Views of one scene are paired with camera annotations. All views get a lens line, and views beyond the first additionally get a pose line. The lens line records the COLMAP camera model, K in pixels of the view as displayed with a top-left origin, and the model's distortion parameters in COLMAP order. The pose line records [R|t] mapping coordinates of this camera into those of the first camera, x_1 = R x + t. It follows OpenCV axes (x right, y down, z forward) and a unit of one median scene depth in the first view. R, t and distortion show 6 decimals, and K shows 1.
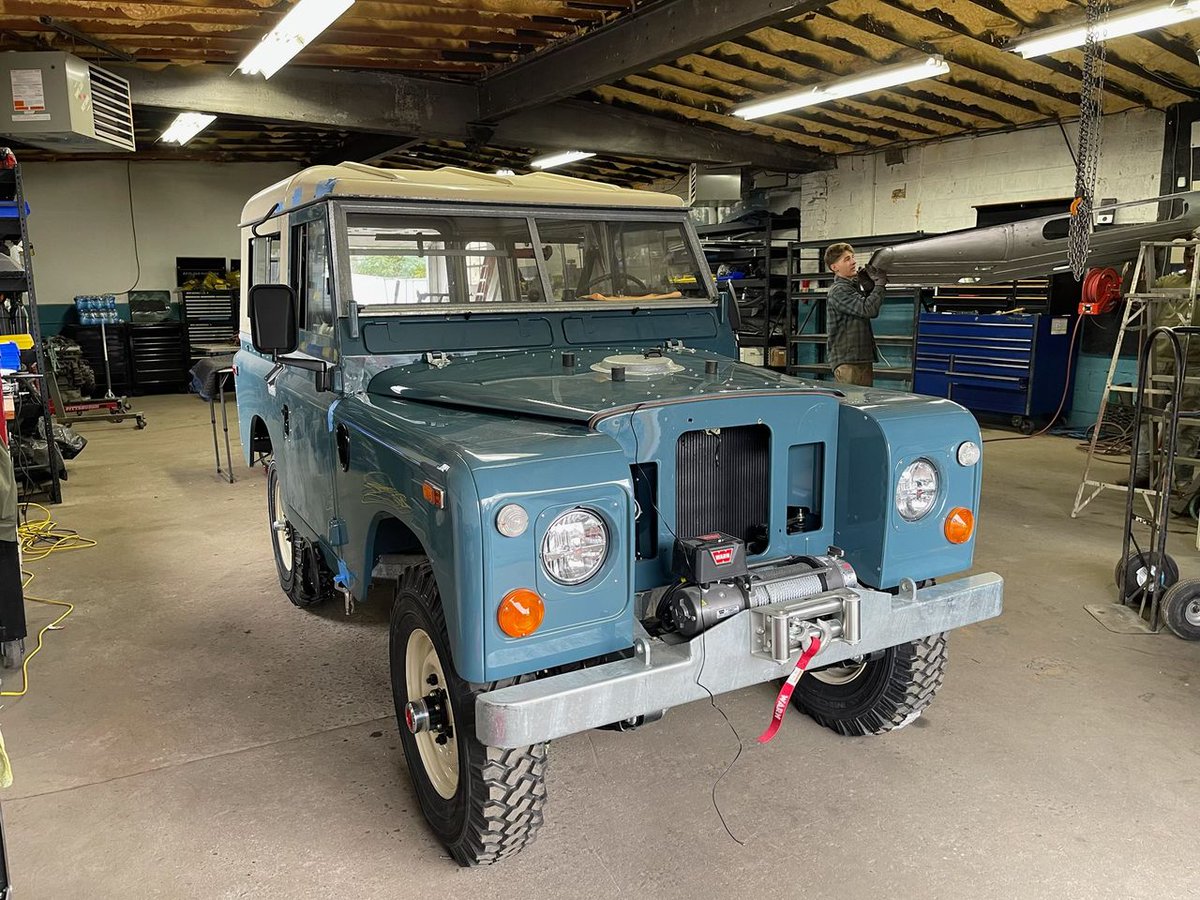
lens RADIAL K [[924.1, 0, 600.0], [0, 924.1, 450.0], [0, 0, 1]] dist [0.075043, -0.113310]
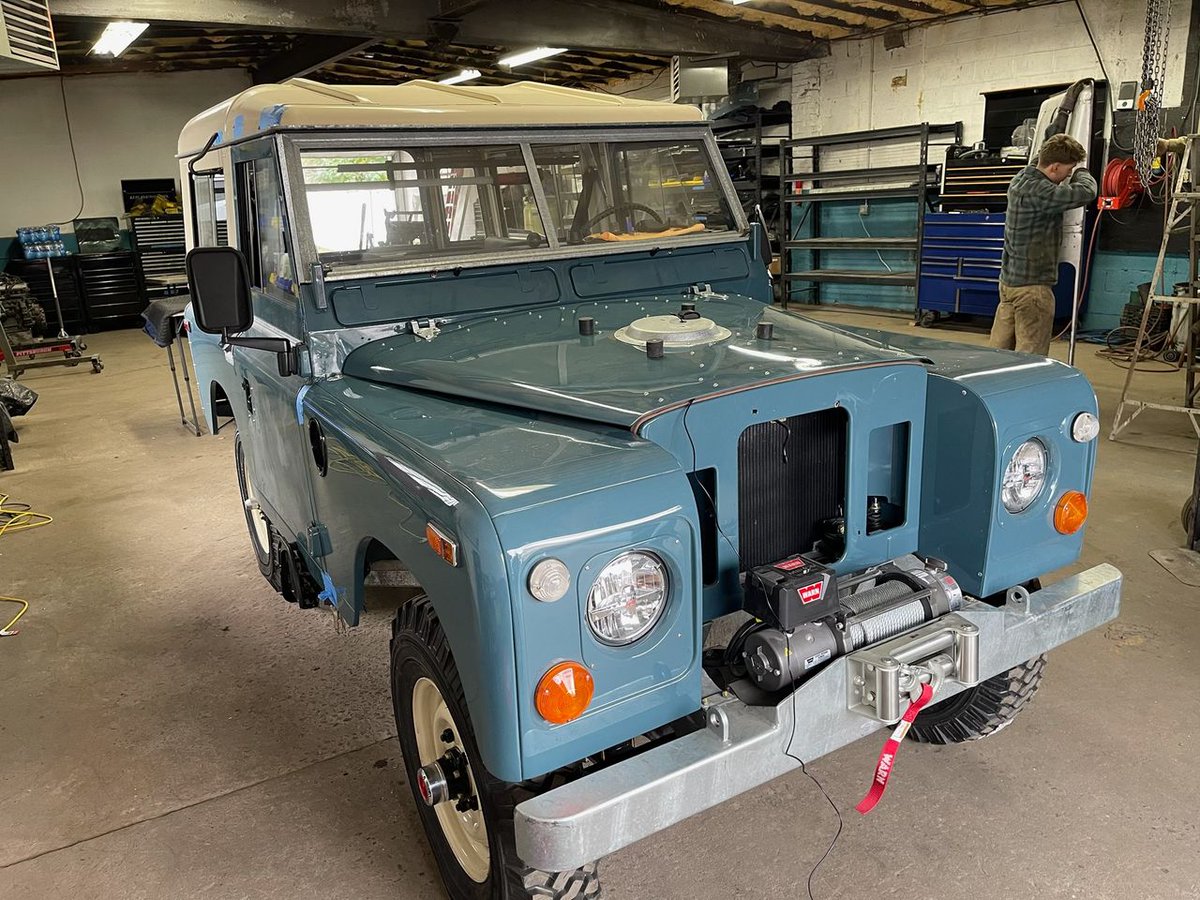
lens RADIAL K [[924.1, 0, 600.0], [0, 924.1, 450.0], [0, 0, 1]] dist [0.075043, -0.113310]
pose [[0.998757, -0.045534, 0.020291, -0.036111], [0.043218, 0.993765, 0.102774, -0.059842], [-0.024844, -0.101770, 0.994498, 0.144370]]
